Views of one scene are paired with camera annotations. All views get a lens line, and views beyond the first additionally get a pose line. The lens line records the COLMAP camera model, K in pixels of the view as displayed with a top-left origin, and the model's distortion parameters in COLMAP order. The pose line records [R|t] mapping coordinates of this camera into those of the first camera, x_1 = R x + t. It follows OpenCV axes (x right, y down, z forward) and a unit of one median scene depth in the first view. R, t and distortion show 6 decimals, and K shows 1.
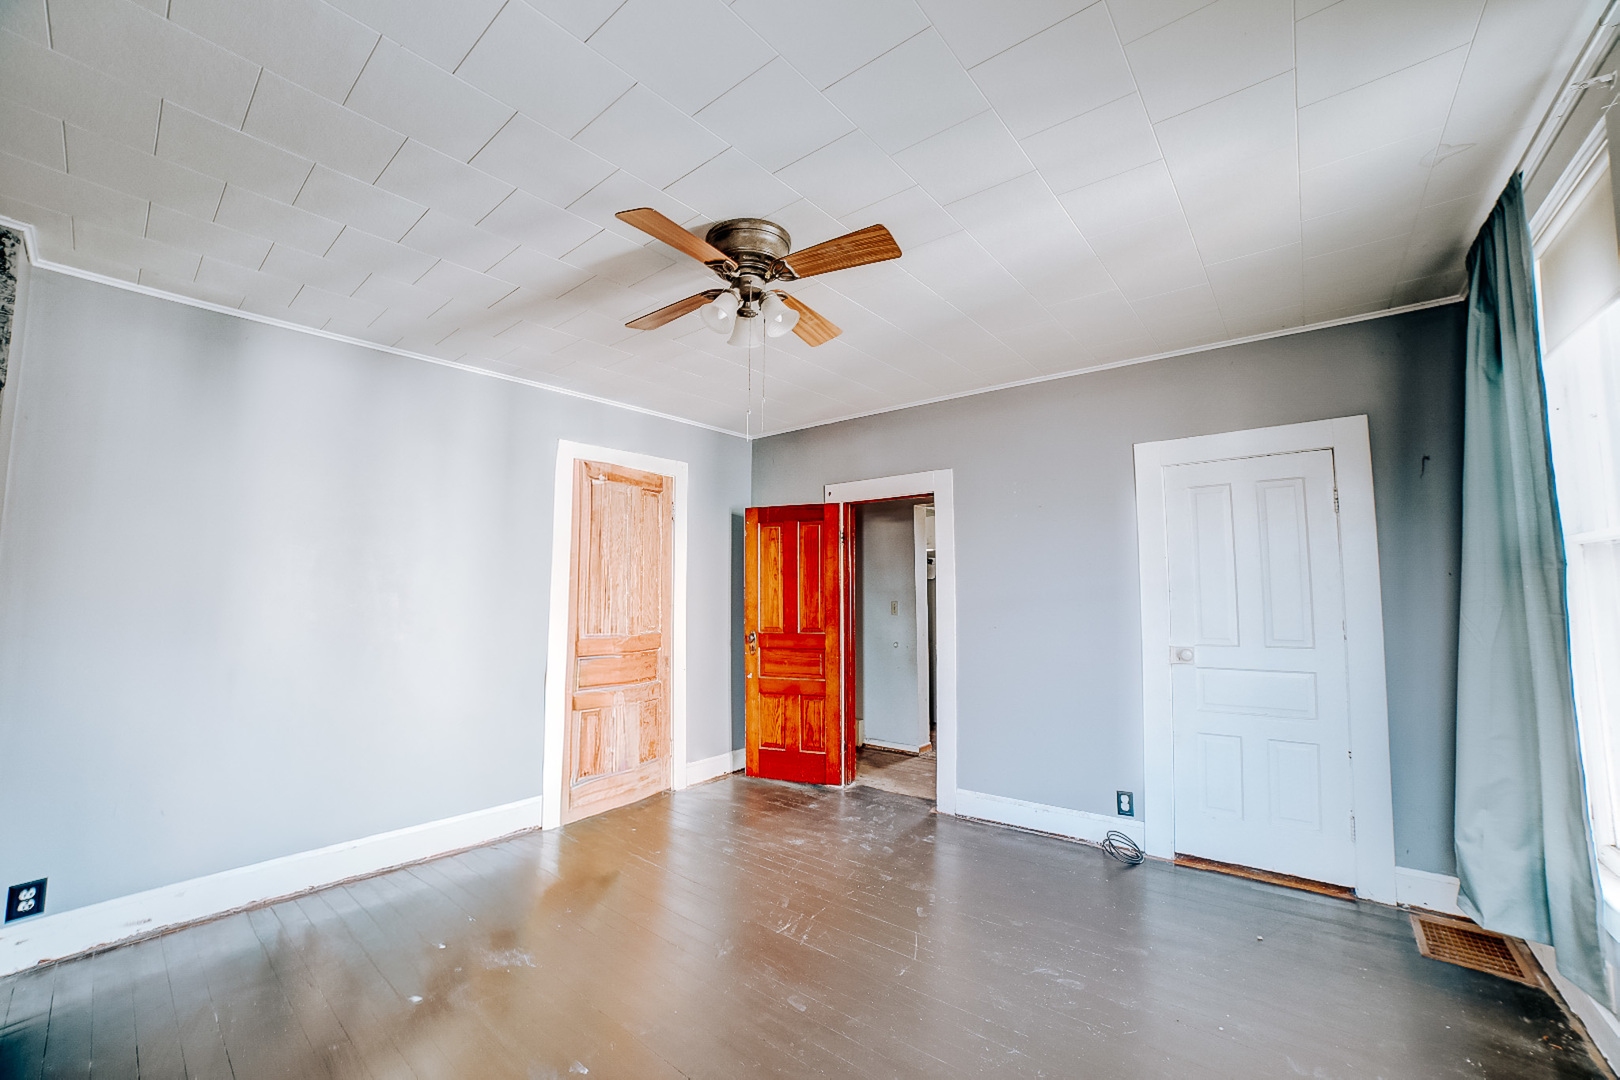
lens RADIAL K [[644.1, 0, 807.6], [0, 644.1, 541.9], [0, 0, 1]] dist [-0.109132, 0.037194]
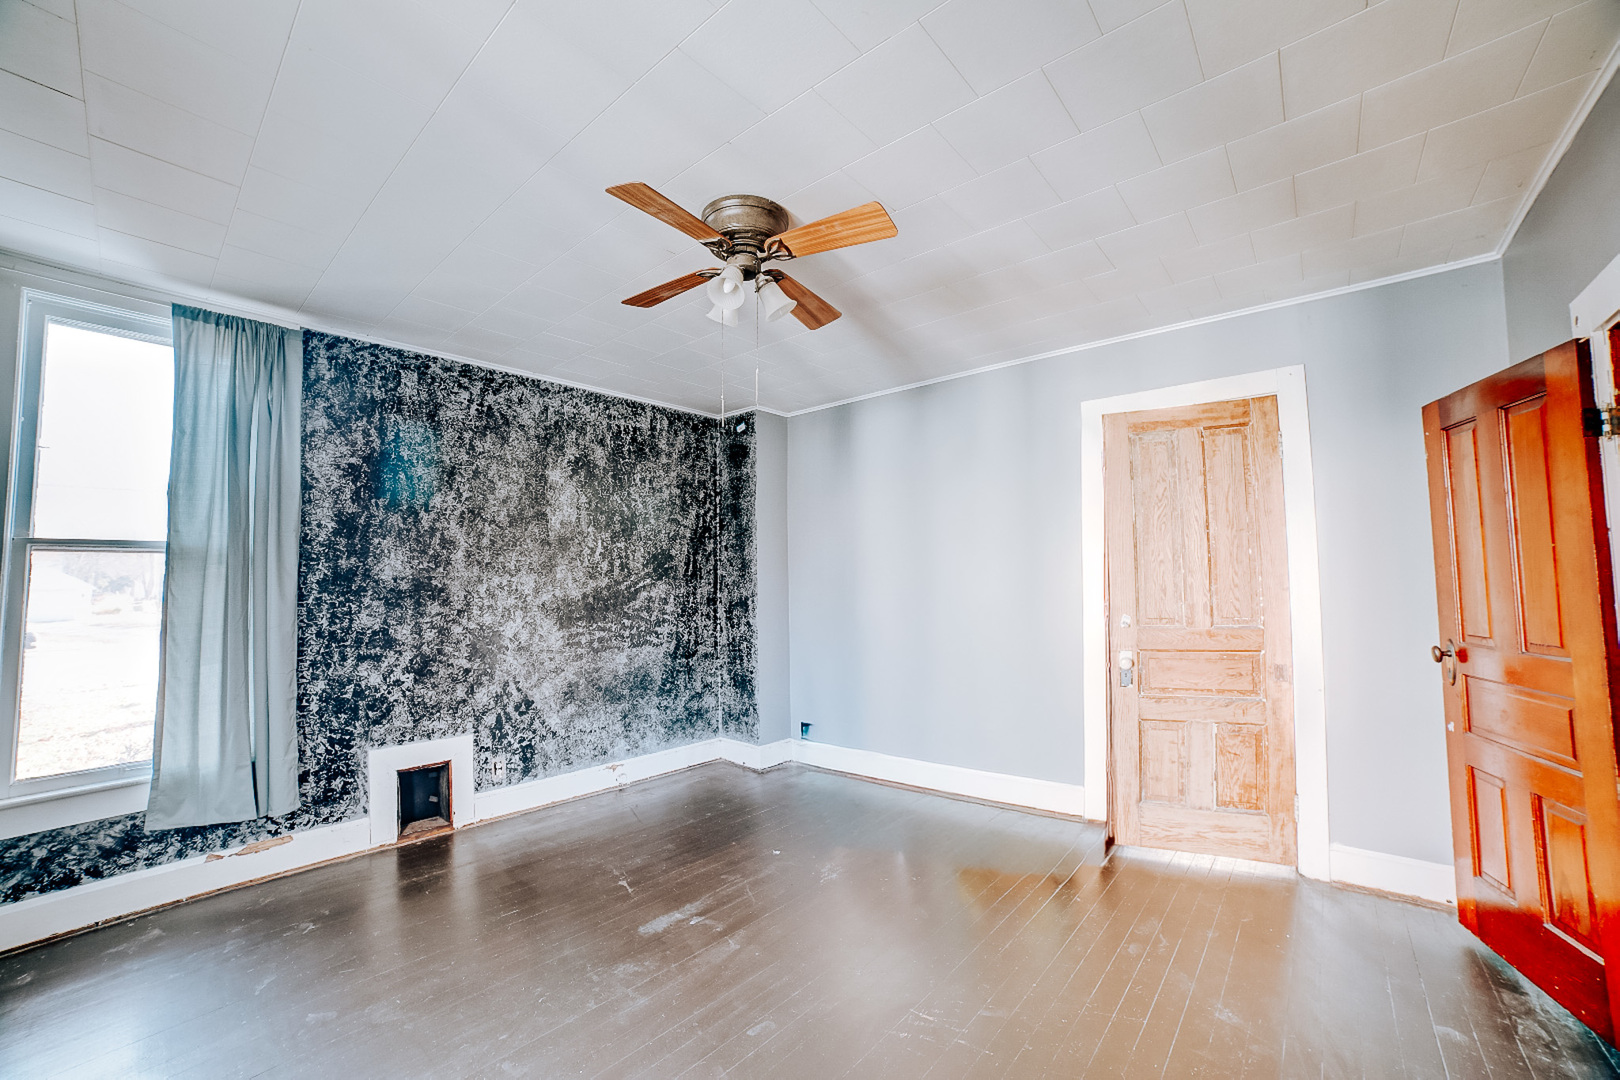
lens RADIAL K [[644.1, 0, 807.6], [0, 644.1, 541.9], [0, 0, 1]] dist [-0.109132, 0.037194]
pose [[-0.026908, -0.057826, -0.997964, 0.561261], [0.090231, 0.994110, -0.060036, 0.059618], [0.995557, -0.091663, -0.021532, 0.700122]]
